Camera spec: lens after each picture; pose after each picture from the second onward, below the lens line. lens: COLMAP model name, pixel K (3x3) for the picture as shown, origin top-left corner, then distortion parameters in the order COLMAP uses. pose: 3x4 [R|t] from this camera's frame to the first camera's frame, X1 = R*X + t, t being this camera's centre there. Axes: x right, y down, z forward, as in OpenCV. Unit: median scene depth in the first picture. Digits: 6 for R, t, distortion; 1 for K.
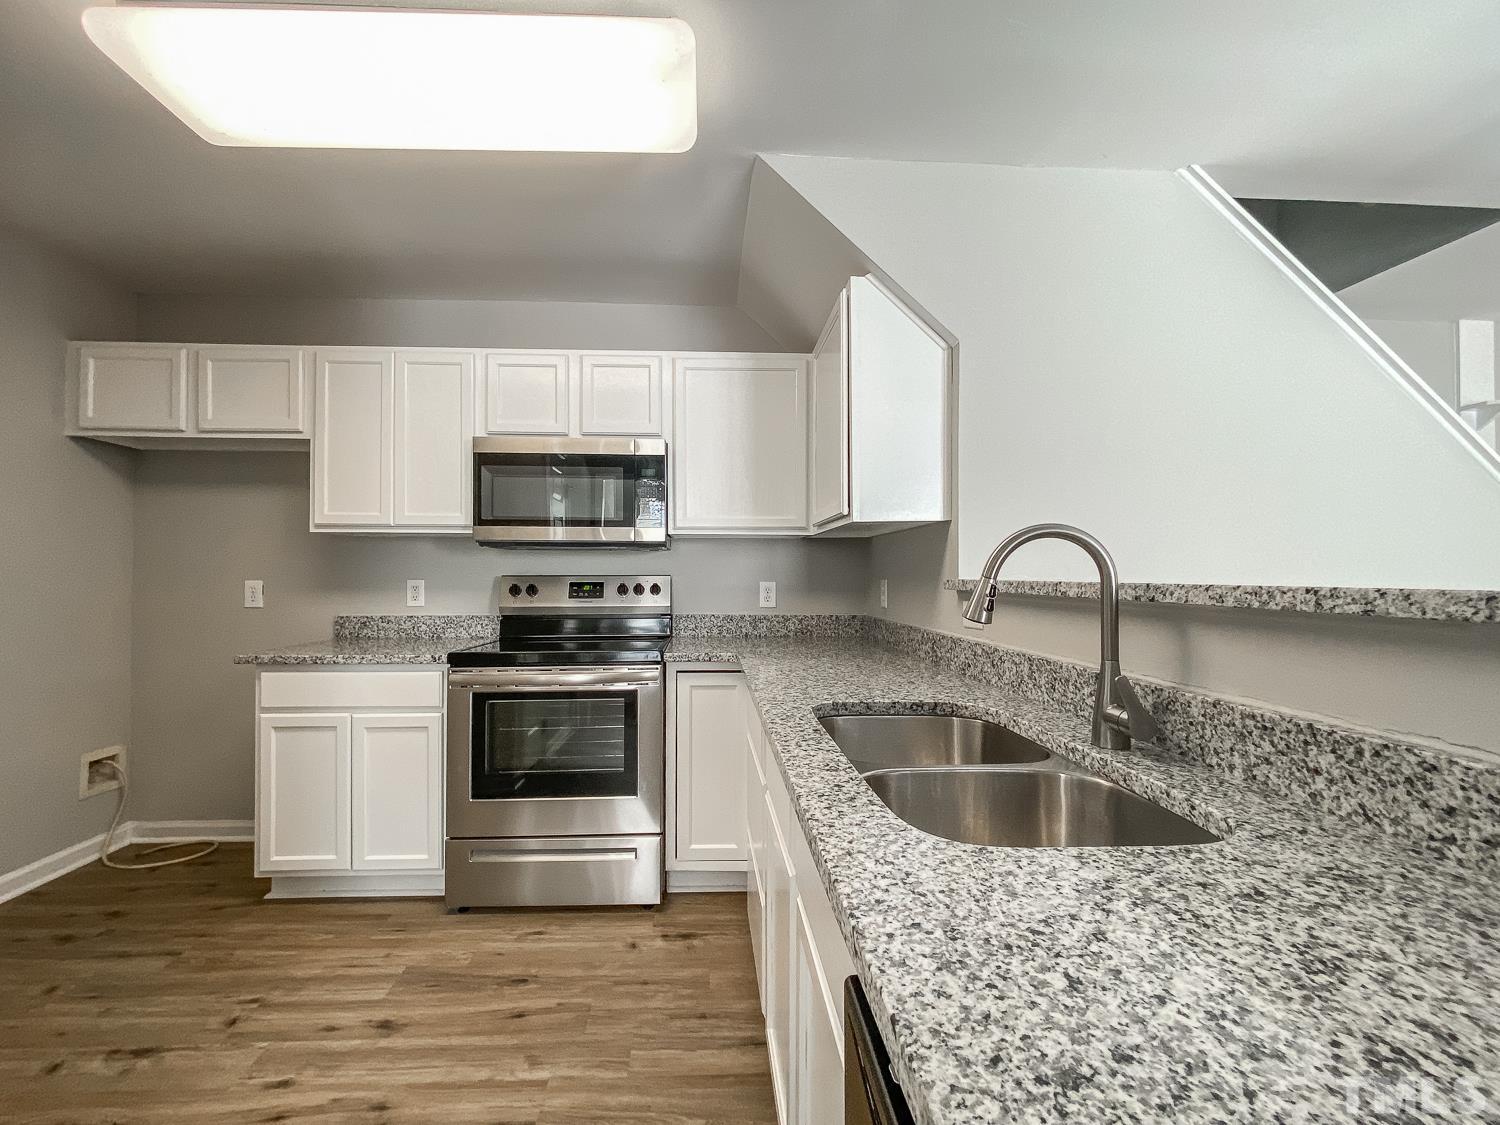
lens RADIAL K [[621.5, 0, 716.3], [0, 621.5, 561.8], [0, 0, 1]] dist [-0.001021, -0.003902]
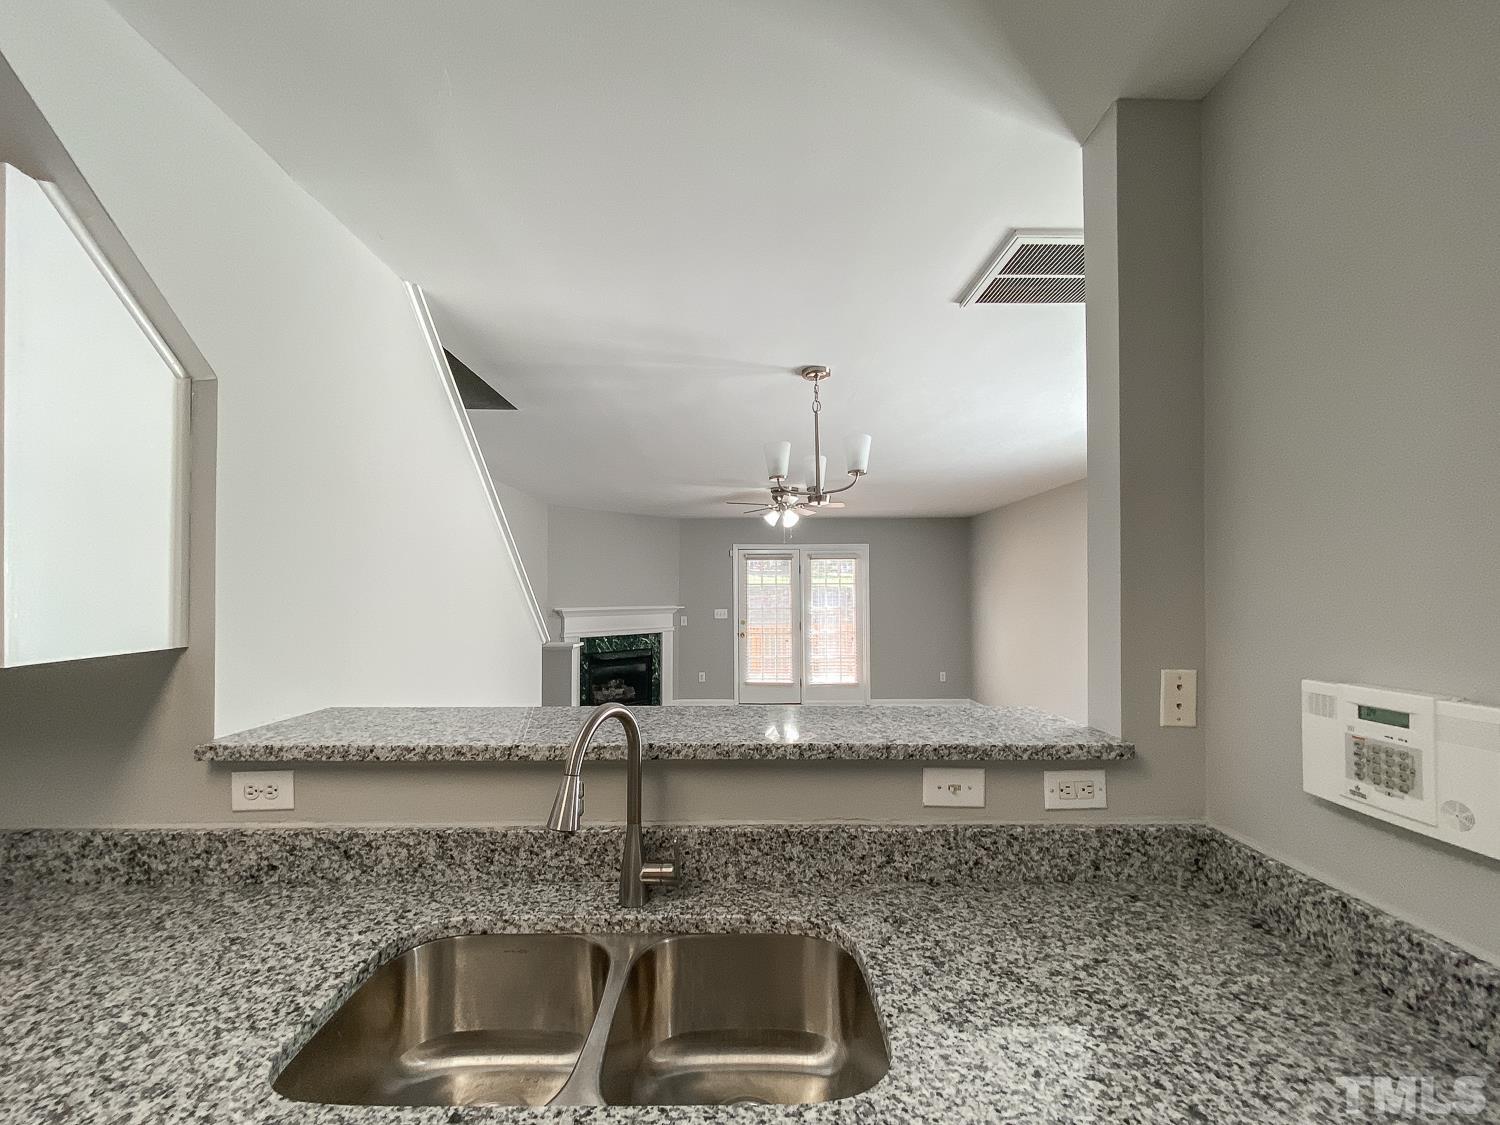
lens RADIAL K [[621.5, 0, 739.3], [0, 621.5, 578.6], [0, 0, 1]] dist [-0.001021, -0.003902]
pose [[0.031275, 0.023052, 0.999245, -0.545396], [-0.011491, 0.999676, -0.022702, -0.290532], [-0.999445, -0.010772, 0.031529, 0.921638]]
